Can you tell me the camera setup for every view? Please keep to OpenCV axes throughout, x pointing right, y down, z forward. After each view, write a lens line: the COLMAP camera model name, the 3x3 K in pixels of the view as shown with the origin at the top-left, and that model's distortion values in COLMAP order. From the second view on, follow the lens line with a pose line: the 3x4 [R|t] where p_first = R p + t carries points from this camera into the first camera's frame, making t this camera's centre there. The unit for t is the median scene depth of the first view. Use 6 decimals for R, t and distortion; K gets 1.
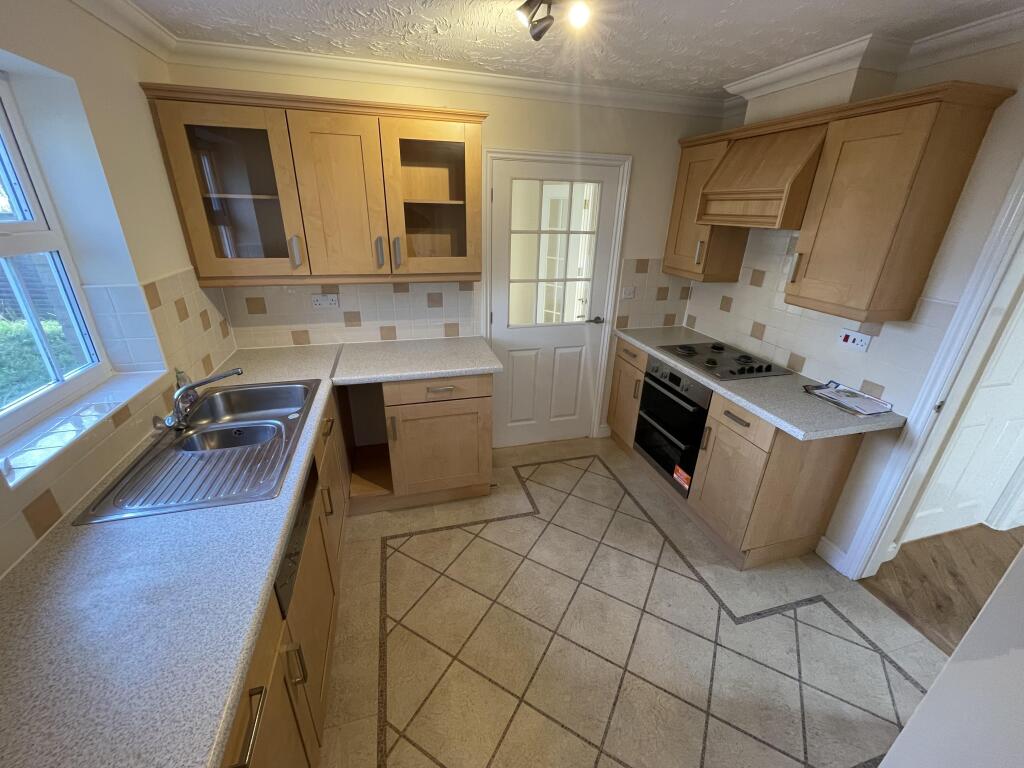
lens RADIAL K [[413.9, 0, 510.7], [0, 413.9, 382.0], [0, 0, 1]] dist [-0.001594, -0.000774]
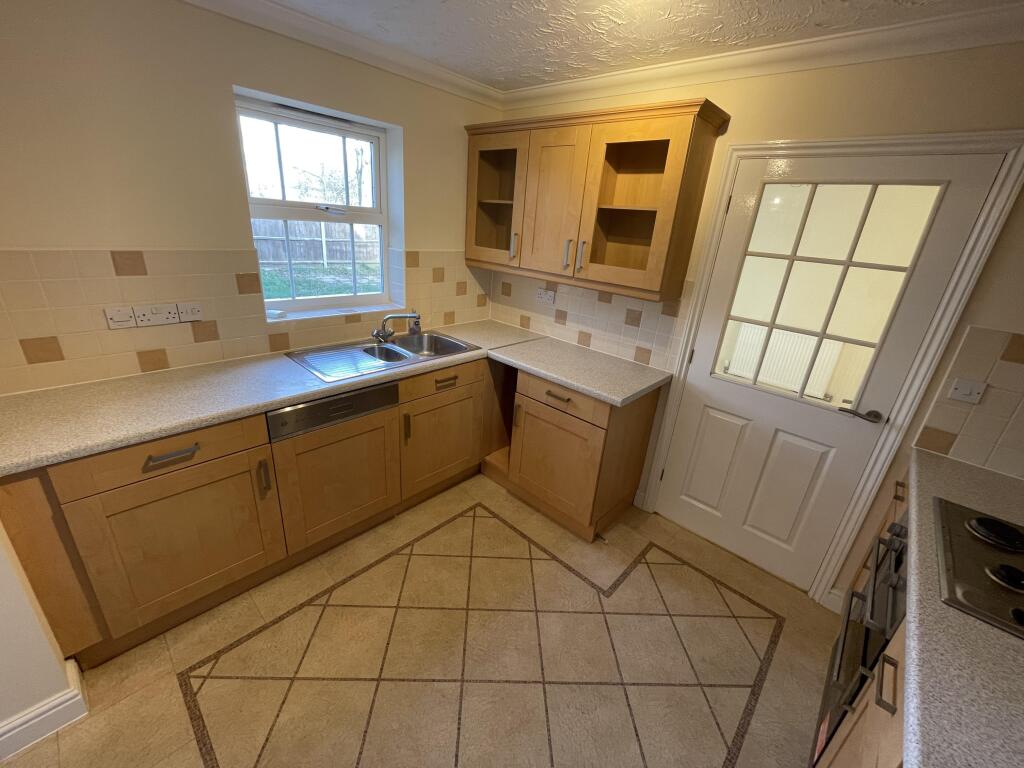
lens RADIAL K [[413.9, 0, 510.7], [0, 413.9, 382.0], [0, 0, 1]] dist [-0.001594, -0.000774]
pose [[0.522625, 0.326063, -0.787747, 0.487665], [-0.389972, 0.913077, 0.119215, -0.080295], [0.758145, 0.244895, 0.604353, 0.309509]]
